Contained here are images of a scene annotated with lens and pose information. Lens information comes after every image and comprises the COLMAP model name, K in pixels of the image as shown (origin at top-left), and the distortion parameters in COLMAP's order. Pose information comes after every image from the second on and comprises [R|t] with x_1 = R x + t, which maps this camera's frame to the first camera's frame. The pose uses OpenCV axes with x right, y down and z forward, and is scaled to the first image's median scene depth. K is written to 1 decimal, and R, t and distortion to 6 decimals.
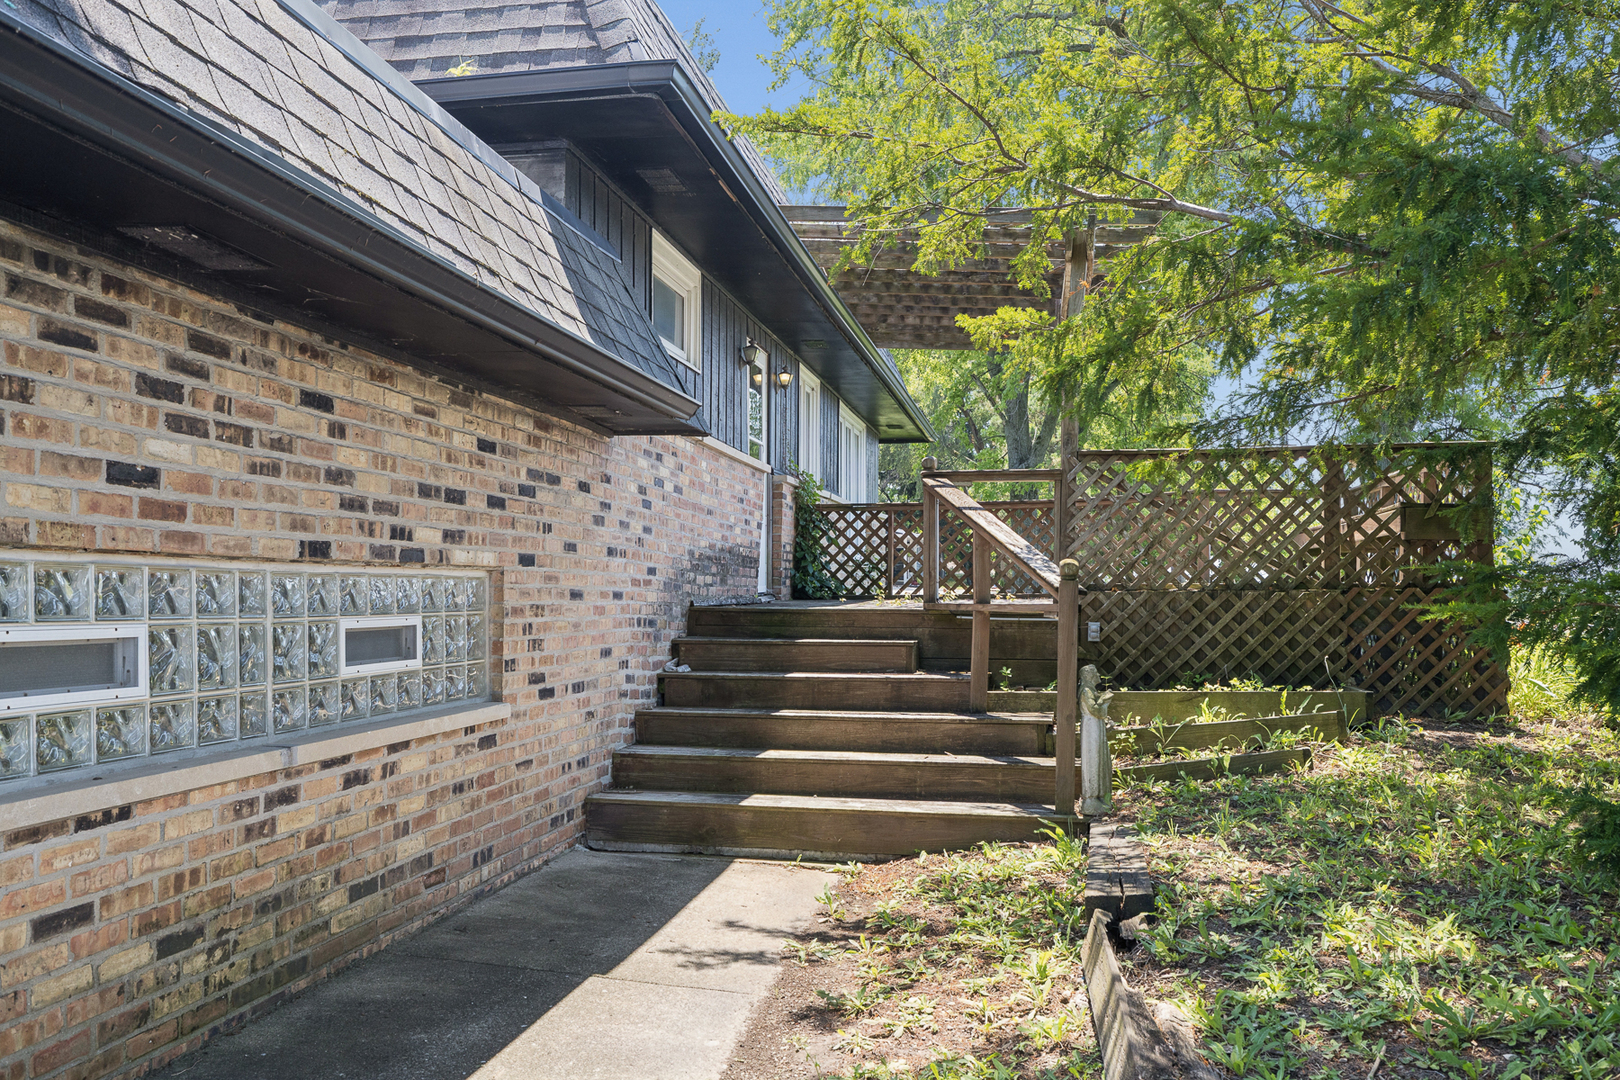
lens RADIAL K [[1349.2, 0, 807.5], [0, 1349.2, 545.7], [0, 0, 1]] dist [-0.008771, 0.000370]
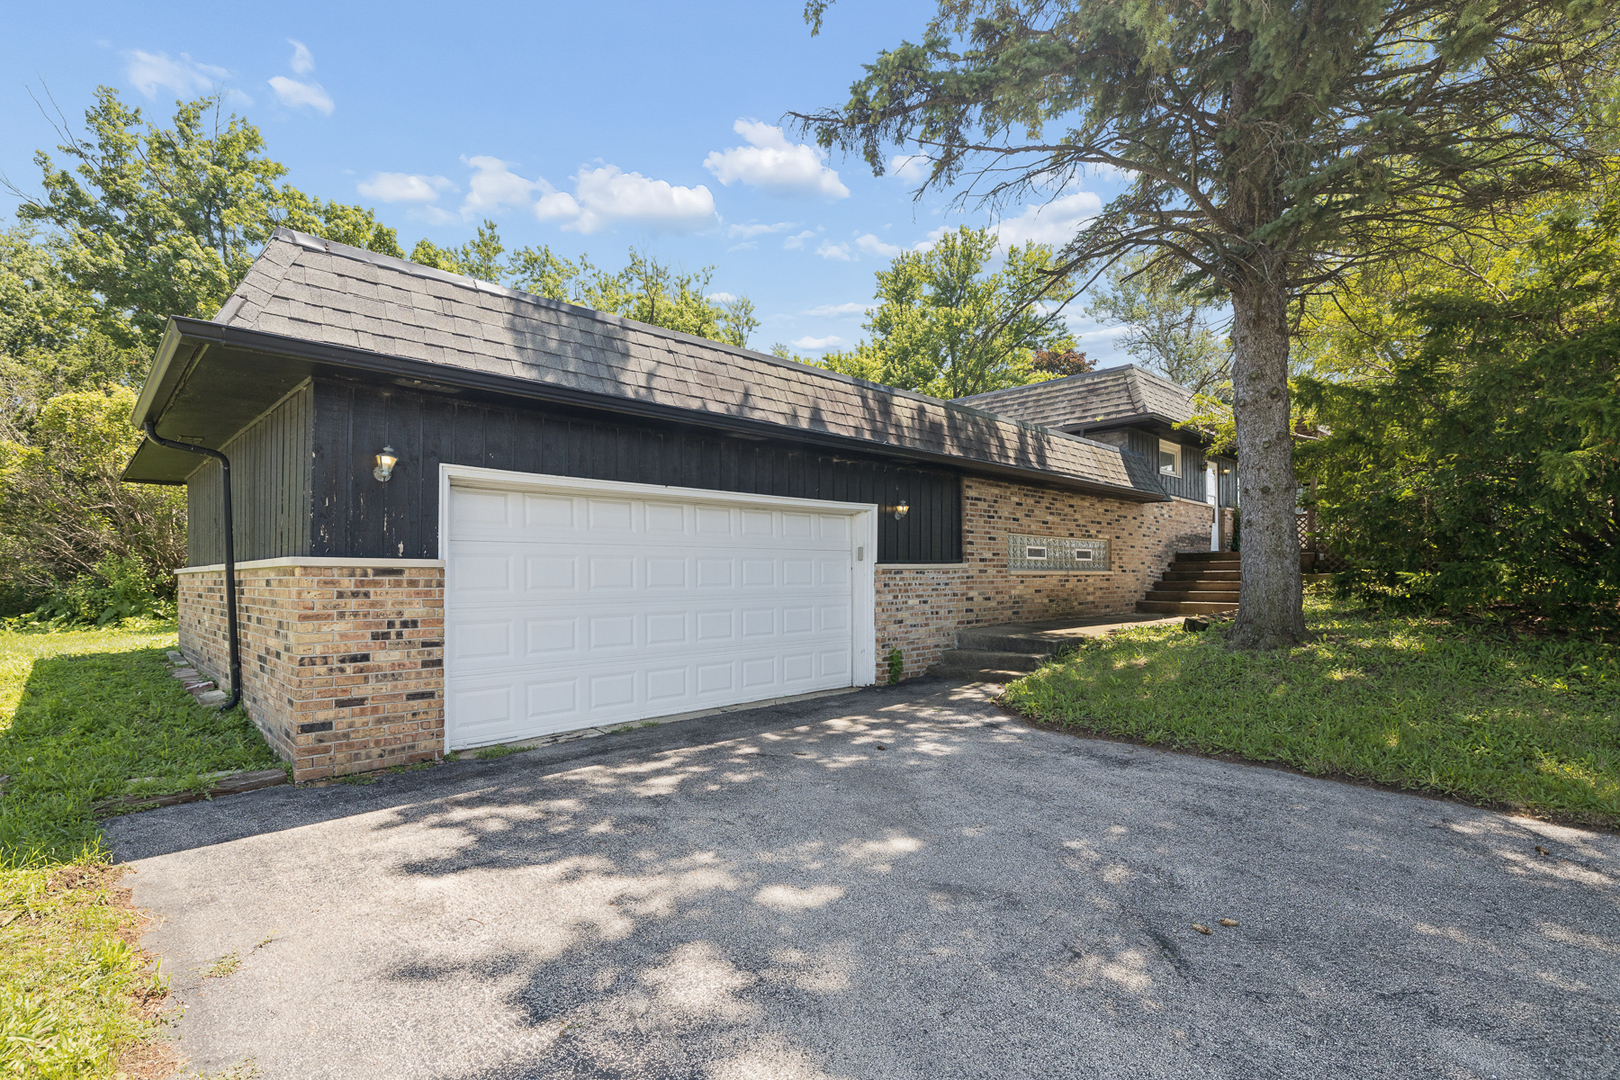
lens RADIAL K [[762.5, 0, 805.5], [0, 762.5, 546.3], [0, 0, 1]] dist [0.000943, 0.000032]
pose [[0.810847, -0.012830, -0.585118, 0.402742], [0.016326, 0.999866, 0.000700, 0.022267], [0.585030, -0.010120, 0.810948, -1.526925]]
